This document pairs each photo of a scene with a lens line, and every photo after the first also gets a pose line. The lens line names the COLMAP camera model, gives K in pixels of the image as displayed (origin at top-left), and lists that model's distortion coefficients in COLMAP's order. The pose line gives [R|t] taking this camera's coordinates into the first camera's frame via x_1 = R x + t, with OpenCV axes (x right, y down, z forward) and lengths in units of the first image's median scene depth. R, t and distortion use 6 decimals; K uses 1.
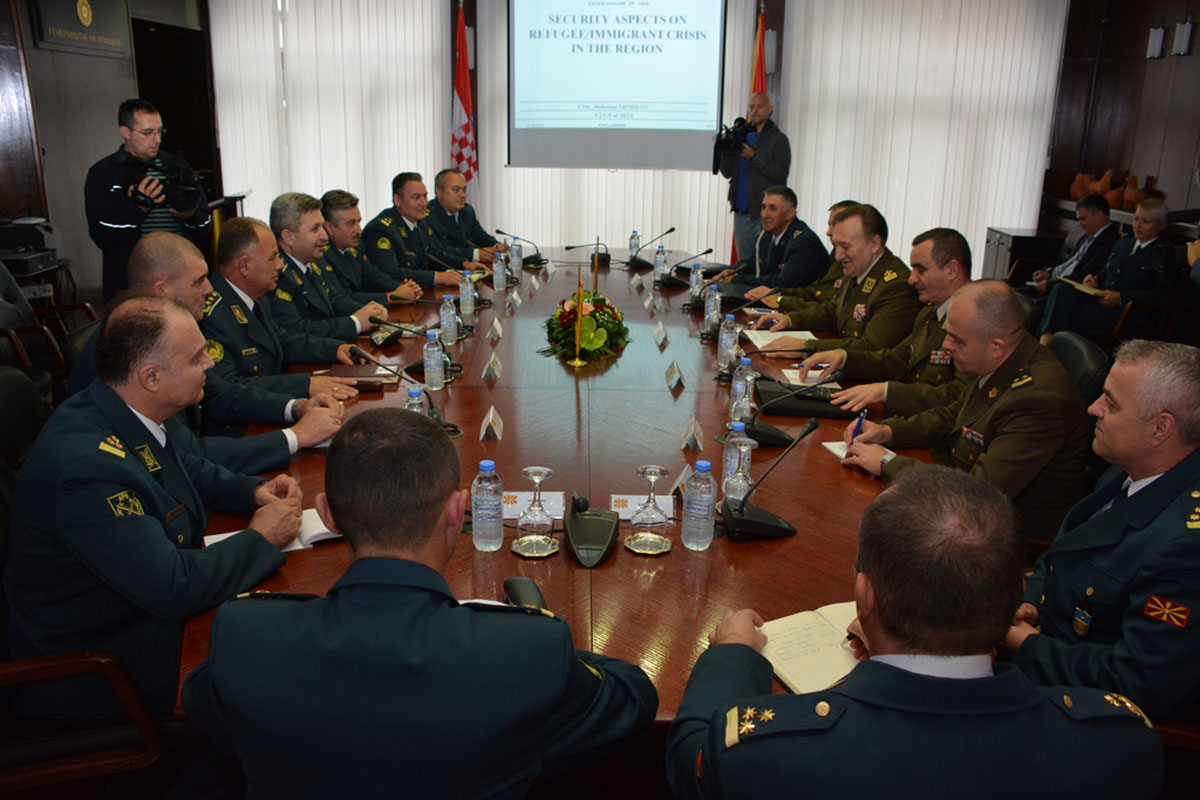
lens RADIAL K [[987.6, 0, 600.0], [0, 987.6, 400.0], [0, 0, 1]] dist [-0.095704, 0.092251]
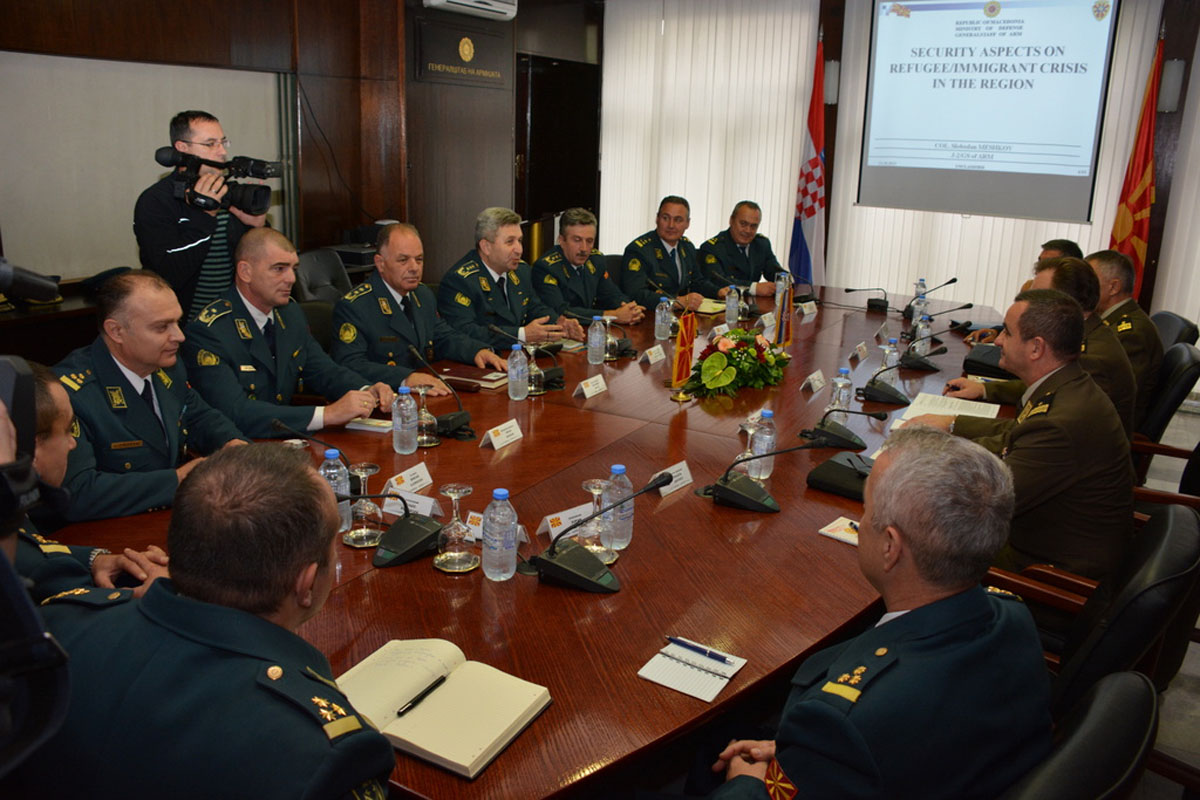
lens RADIAL K [[987.6, 0, 600.0], [0, 987.6, 400.0], [0, 0, 1]] dist [-0.095704, 0.092251]
pose [[0.866200, 0.146247, -0.477818, 0.185272], [-0.164428, 0.986382, 0.003826, -0.012323], [0.471870, 0.075252, 0.878451, 0.056822]]
